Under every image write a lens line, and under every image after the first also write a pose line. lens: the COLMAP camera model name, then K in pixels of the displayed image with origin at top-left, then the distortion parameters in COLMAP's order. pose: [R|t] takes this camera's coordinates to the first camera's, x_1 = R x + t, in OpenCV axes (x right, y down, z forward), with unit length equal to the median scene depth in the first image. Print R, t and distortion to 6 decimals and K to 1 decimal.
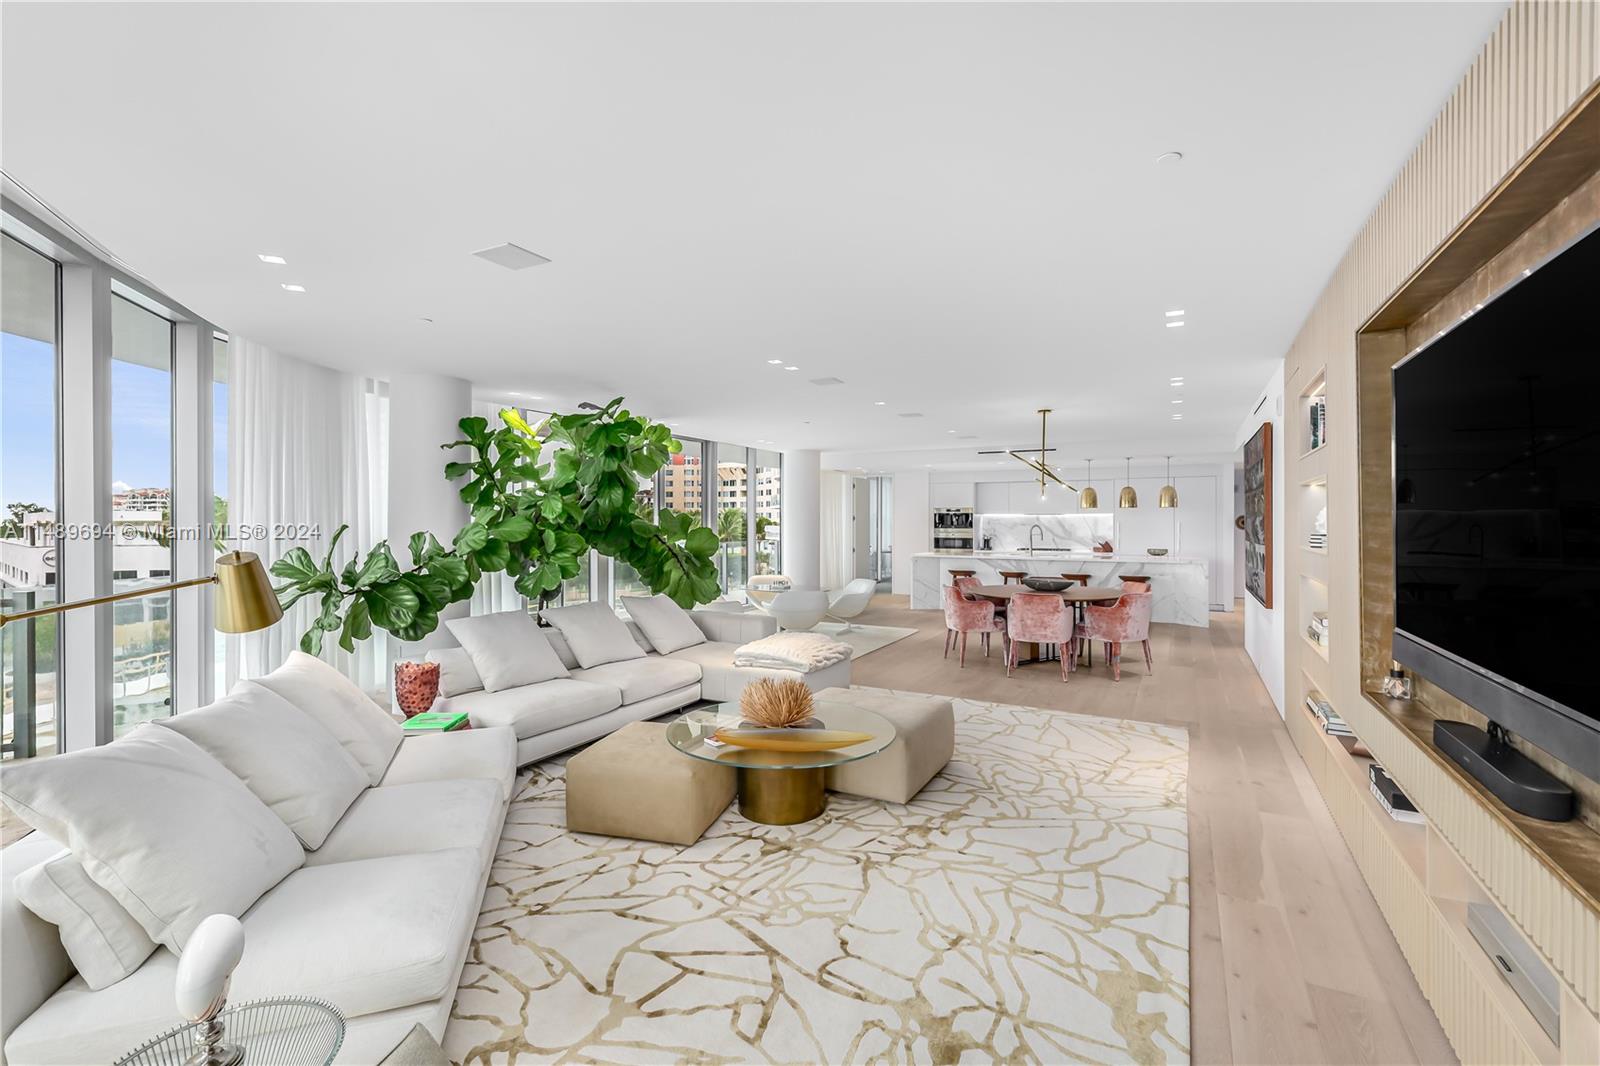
lens RADIAL K [[707.7, 0, 800.0], [0, 707.7, 533.0], [0, 0, 1]] dist [0.003954, -0.000314]
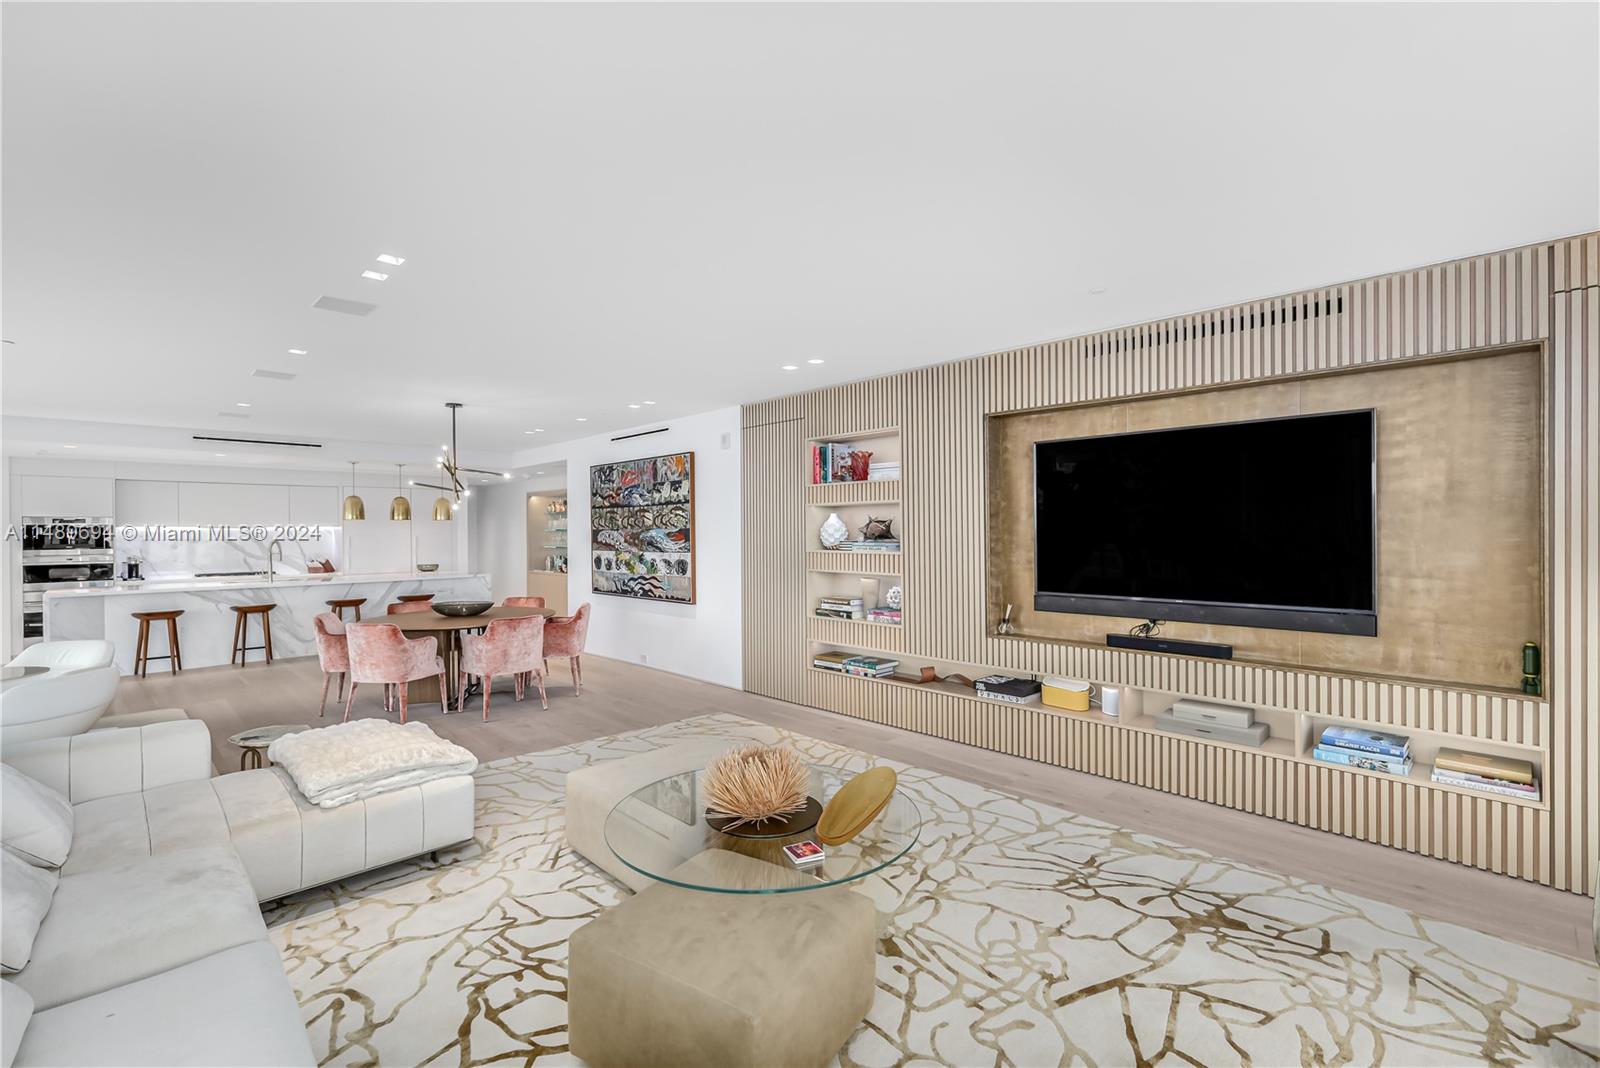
lens RADIAL K [[707.7, 0, 800.0], [0, 707.7, 534.0], [0, 0, 1]] dist [0.003954, -0.000314]
pose [[0.303160, -0.006782, 0.952915, -0.708095], [0.024947, 0.999688, -0.000822, -0.013200], [-0.952613, 0.024022, 0.303235, 0.728807]]
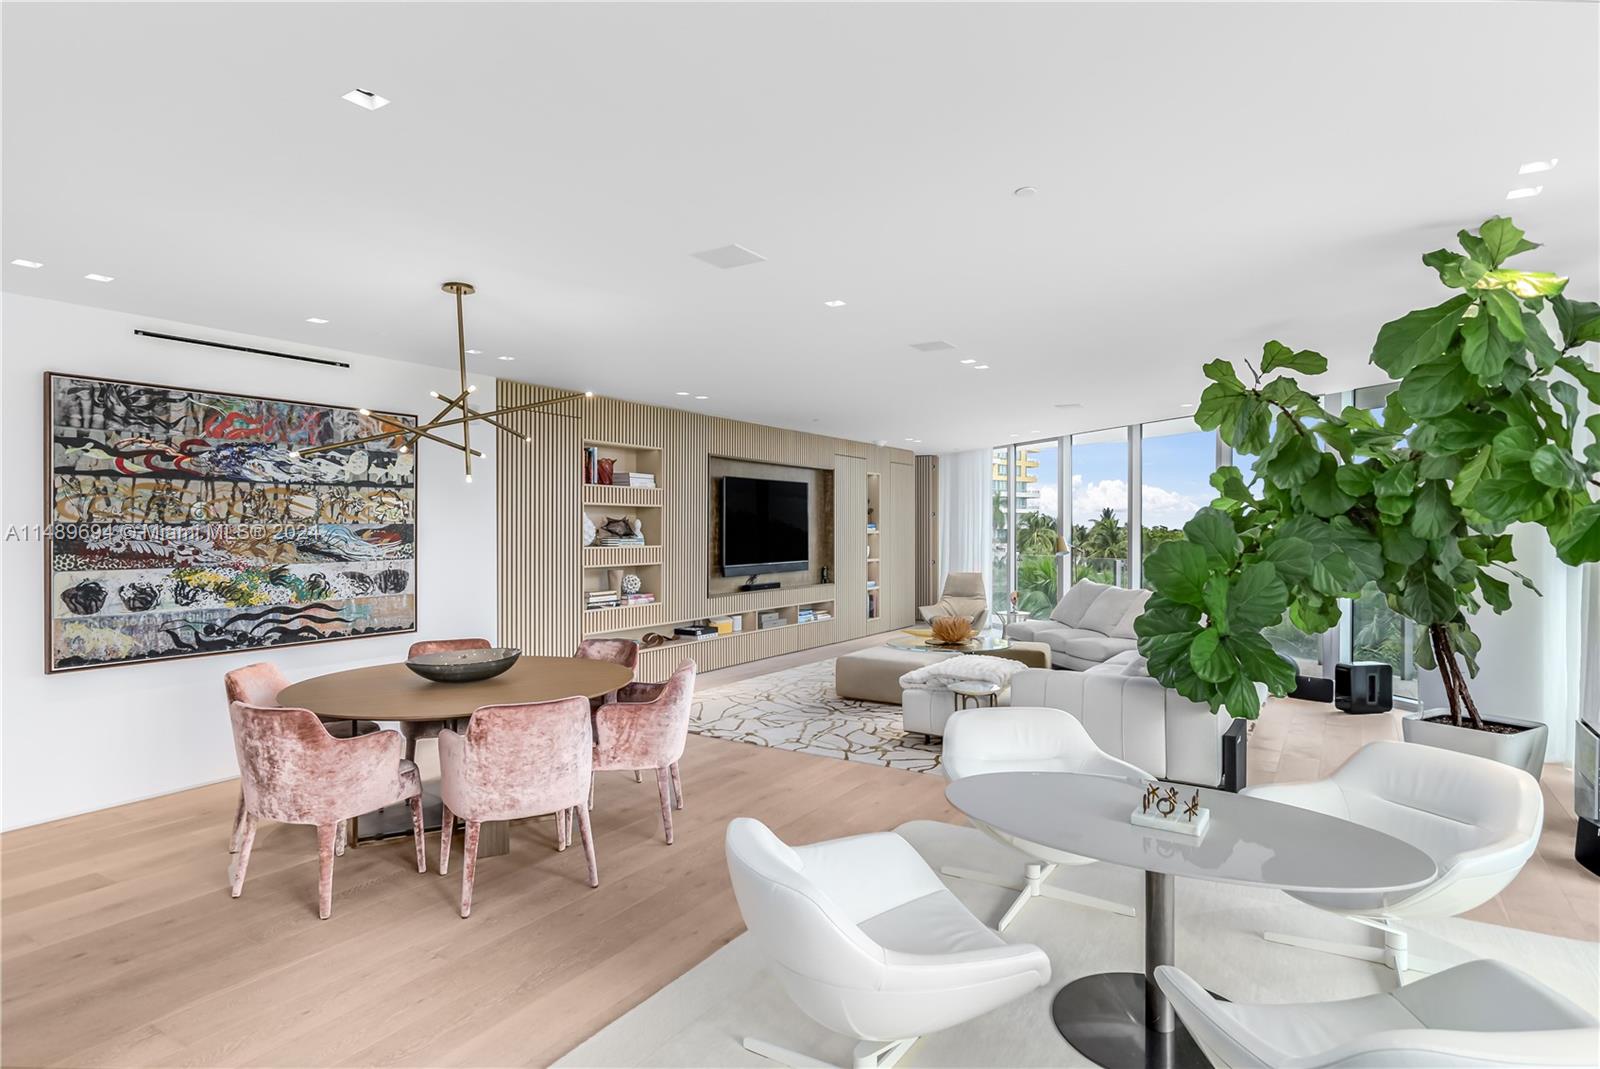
lens RADIAL K [[869.4, 0, 800.0], [0, 869.4, 534.5], [0, 0, 1]] dist [-0.000913, -0.000207]
pose [[-0.996920, -0.002104, 0.078399, 0.204483], [0.000038, 0.999627, 0.027310, -0.065016], [-0.078427, 0.027229, -0.996548, 3.294412]]
